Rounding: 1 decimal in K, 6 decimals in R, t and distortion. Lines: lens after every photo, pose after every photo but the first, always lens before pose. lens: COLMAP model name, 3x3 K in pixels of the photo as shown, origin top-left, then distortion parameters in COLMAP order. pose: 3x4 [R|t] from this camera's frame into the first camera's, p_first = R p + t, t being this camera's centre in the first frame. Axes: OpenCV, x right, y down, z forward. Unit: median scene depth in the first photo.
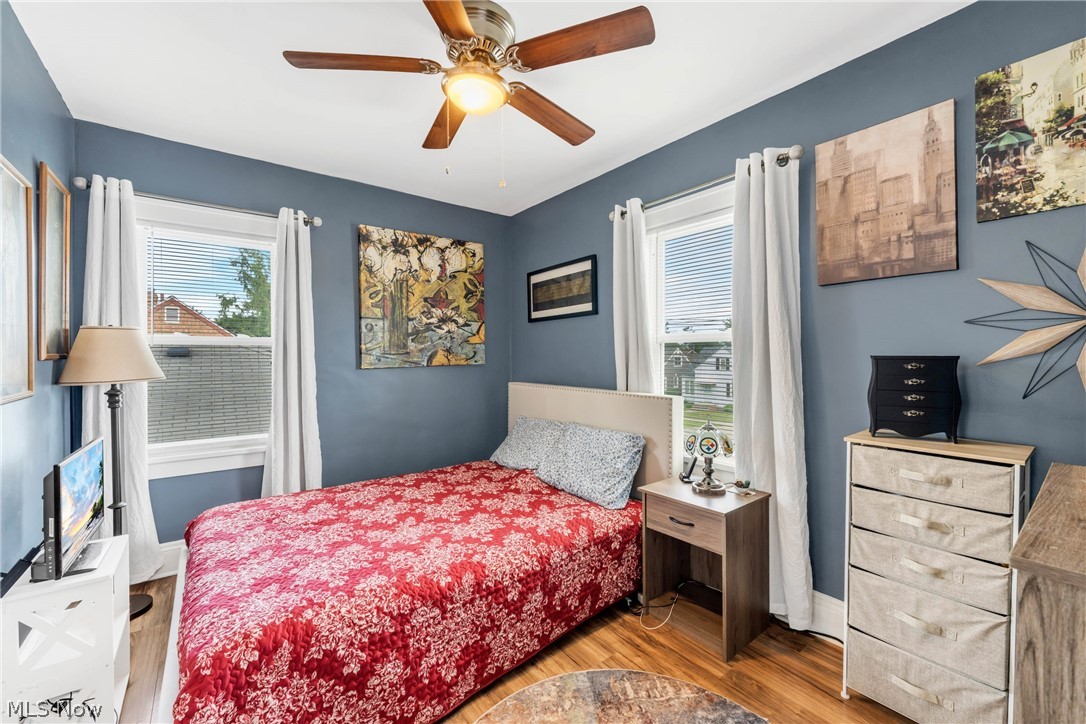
lens RADIAL K [[444.7, 0, 552.0], [0, 444.7, 354.9], [0, 0, 1]] dist [-0.010455, -0.000273]
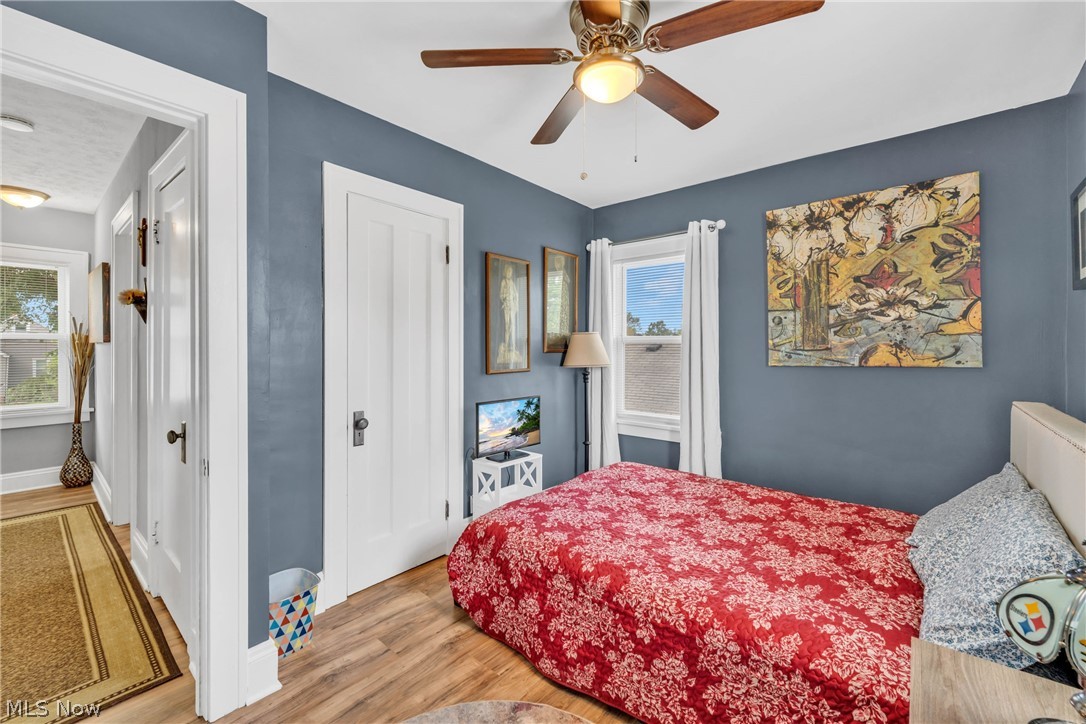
lens RADIAL K [[444.7, 0, 552.0], [0, 444.7, 354.9], [0, 0, 1]] dist [-0.010455, -0.000273]
pose [[0.195284, 0.011121, -0.980684, 0.393886], [-0.005325, 0.999933, 0.010279, 0.000482], [0.980732, 0.003215, 0.195330, 0.373383]]
